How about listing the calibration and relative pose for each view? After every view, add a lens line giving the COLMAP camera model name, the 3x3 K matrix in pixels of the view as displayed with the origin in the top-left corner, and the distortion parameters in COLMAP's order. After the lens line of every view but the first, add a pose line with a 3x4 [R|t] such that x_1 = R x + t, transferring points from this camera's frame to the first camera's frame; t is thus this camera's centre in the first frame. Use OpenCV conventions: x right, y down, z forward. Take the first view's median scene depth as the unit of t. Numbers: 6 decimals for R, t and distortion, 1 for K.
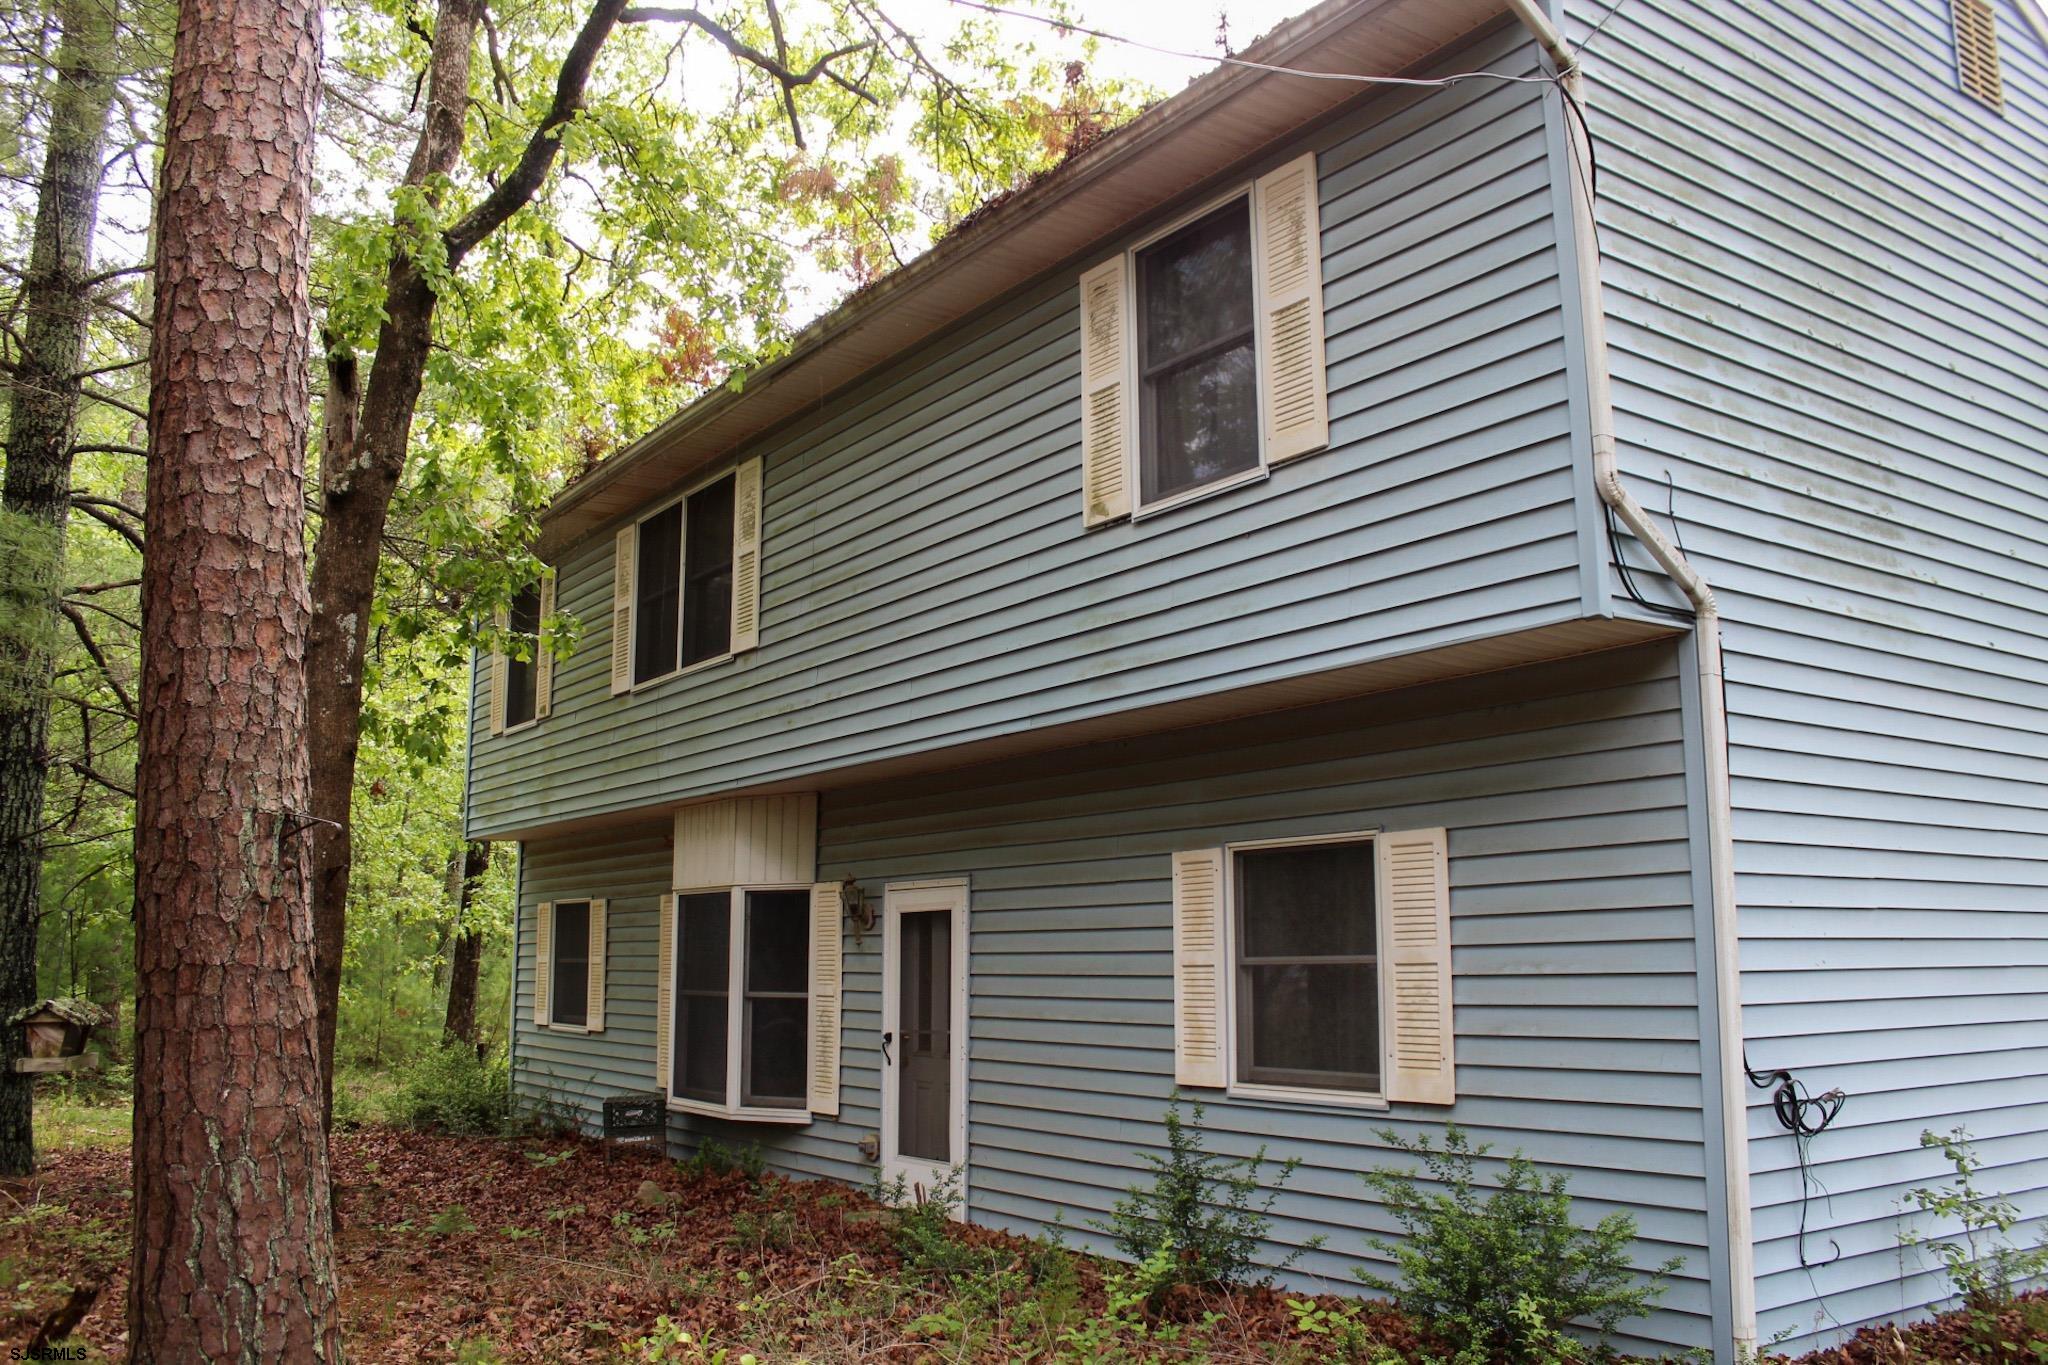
lens RADIAL K [[1729.2, 0, 1010.6], [0, 1729.2, 683.6], [0, 0, 1]] dist [-0.109927, 0.079014]
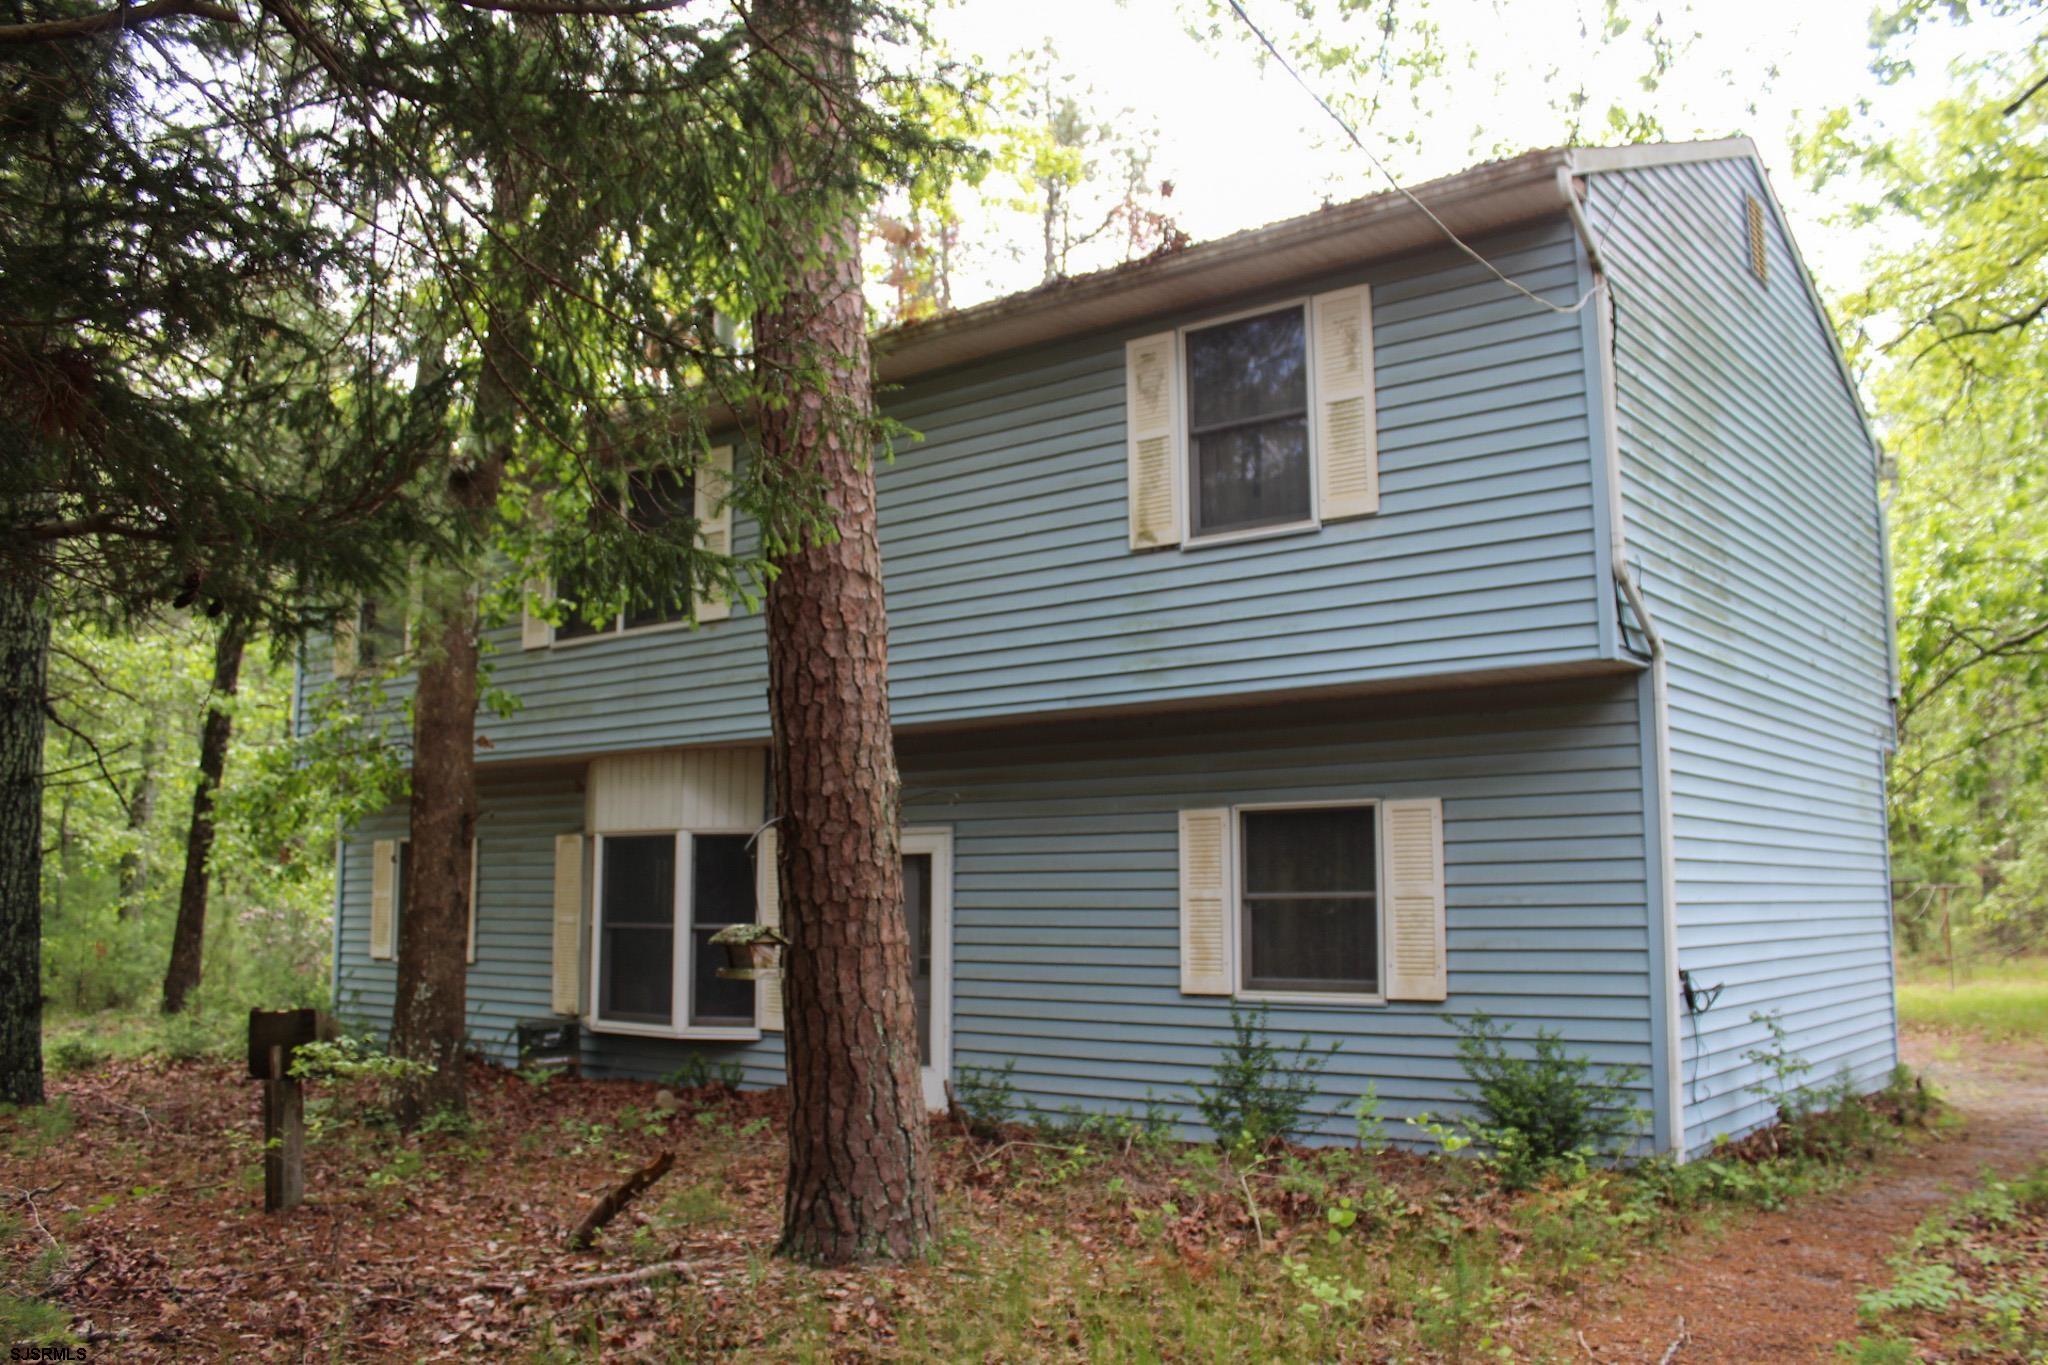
lens RADIAL K [[1729.2, 0, 1017.4], [0, 1729.2, 700.1], [0, 0, 1]] dist [-0.109927, 0.079014]
pose [[0.955371, 0.034988, 0.293330, -0.451061], [-0.047666, 0.998208, 0.036184, -0.026238], [-0.291538, -0.048551, 0.955326, -0.193416]]
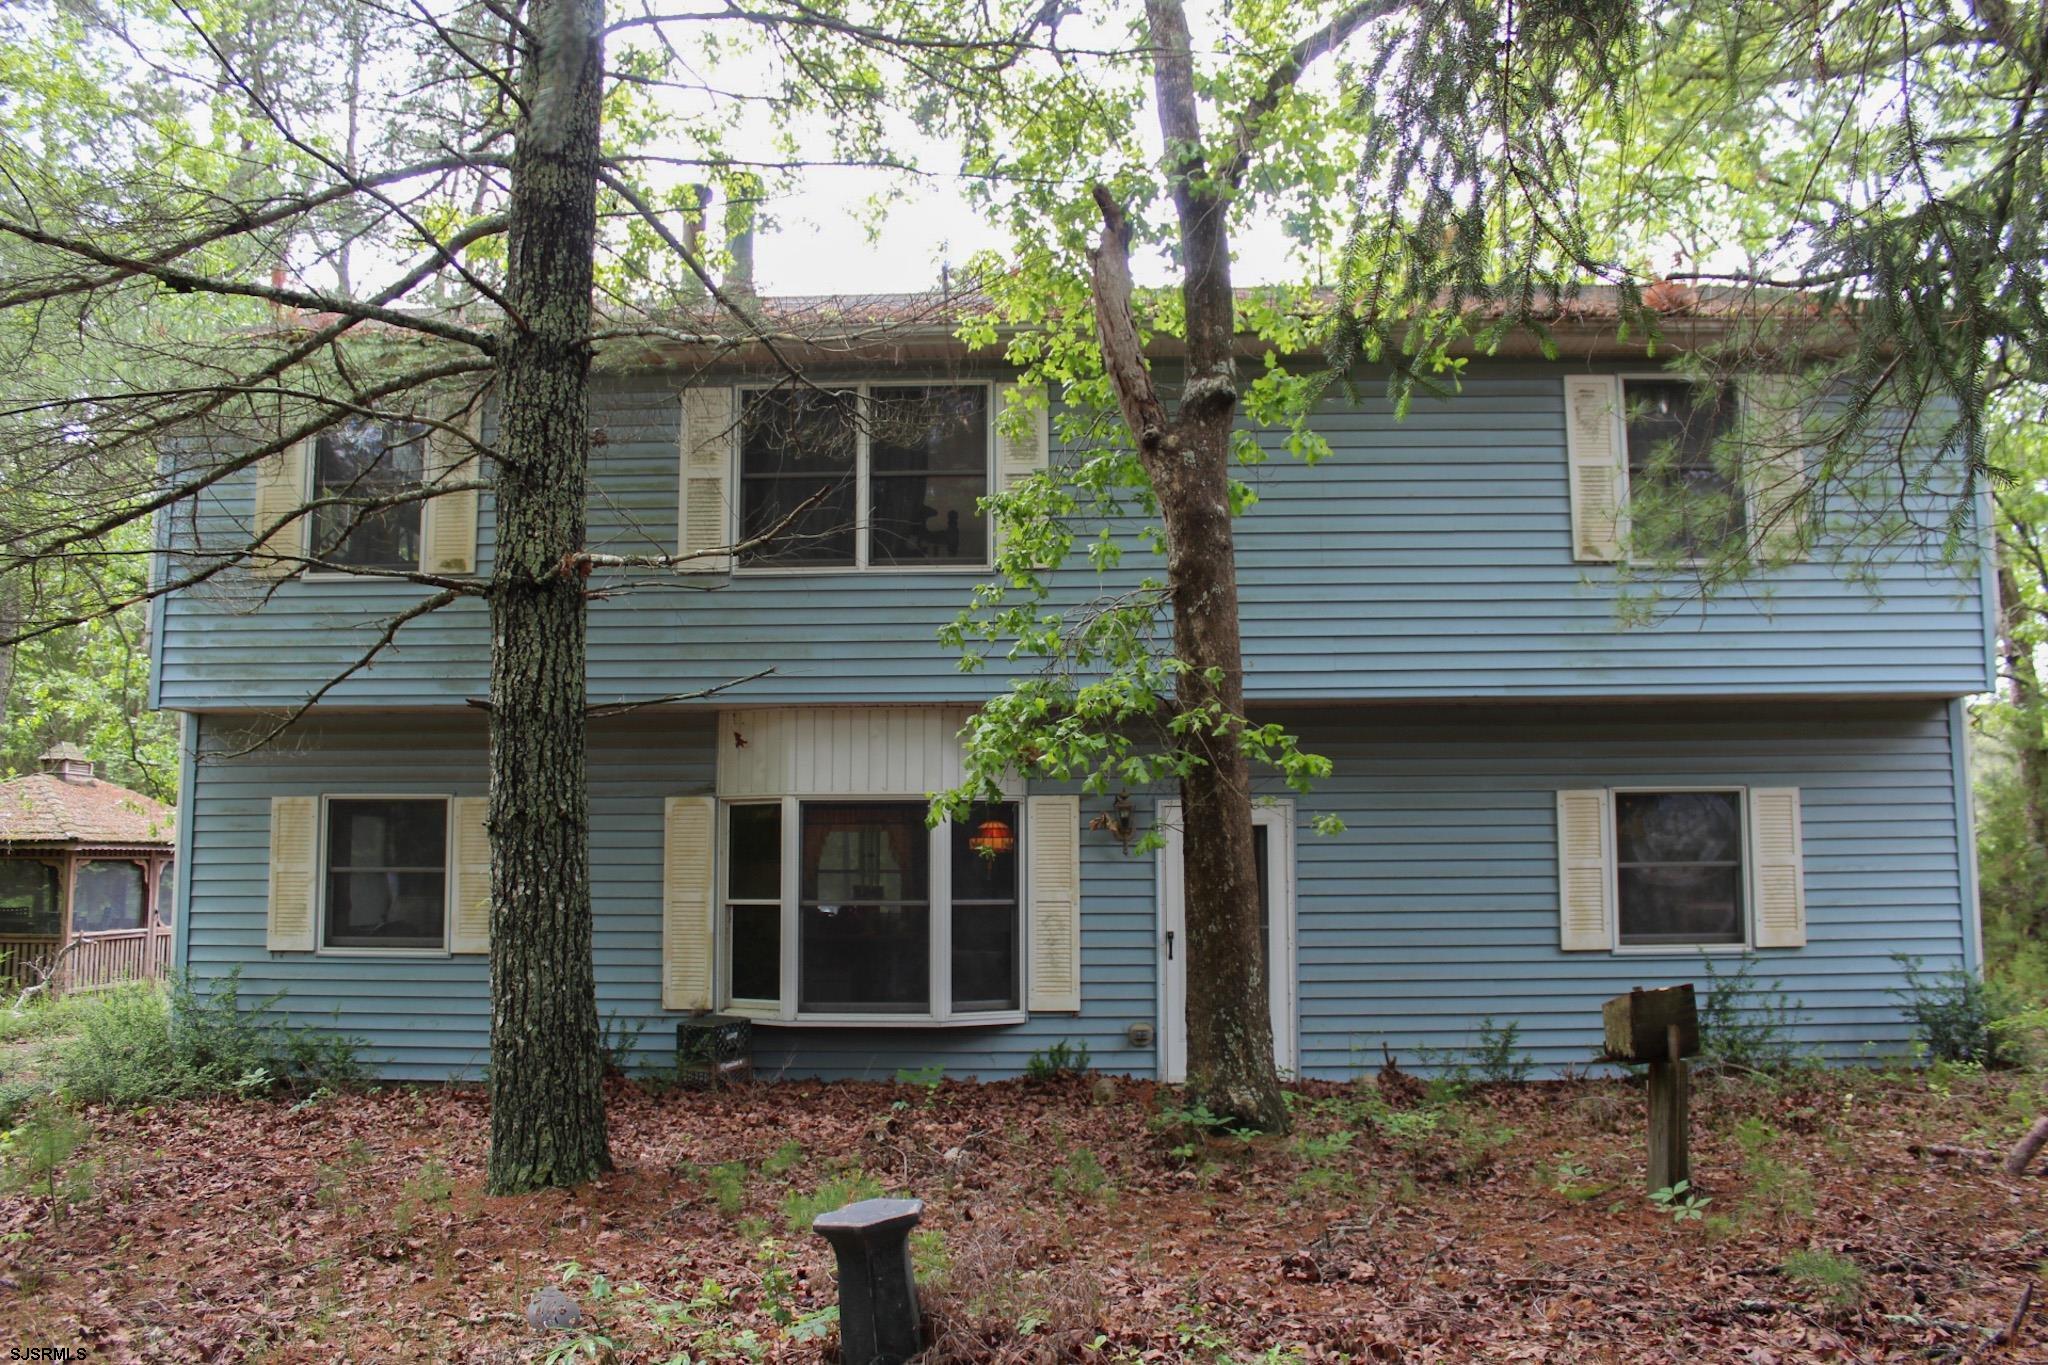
lens RADIAL K [[1729.2, 0, 1023.0], [0, 1729.2, 682.8], [0, 0, 1]] dist [-0.109927, 0.079014]
pose [[0.582377, 0.089546, 0.807972, -1.524853], [-0.126736, 0.991763, -0.018565, 0.105222], [-0.802979, -0.091587, 0.588929, 0.603902]]
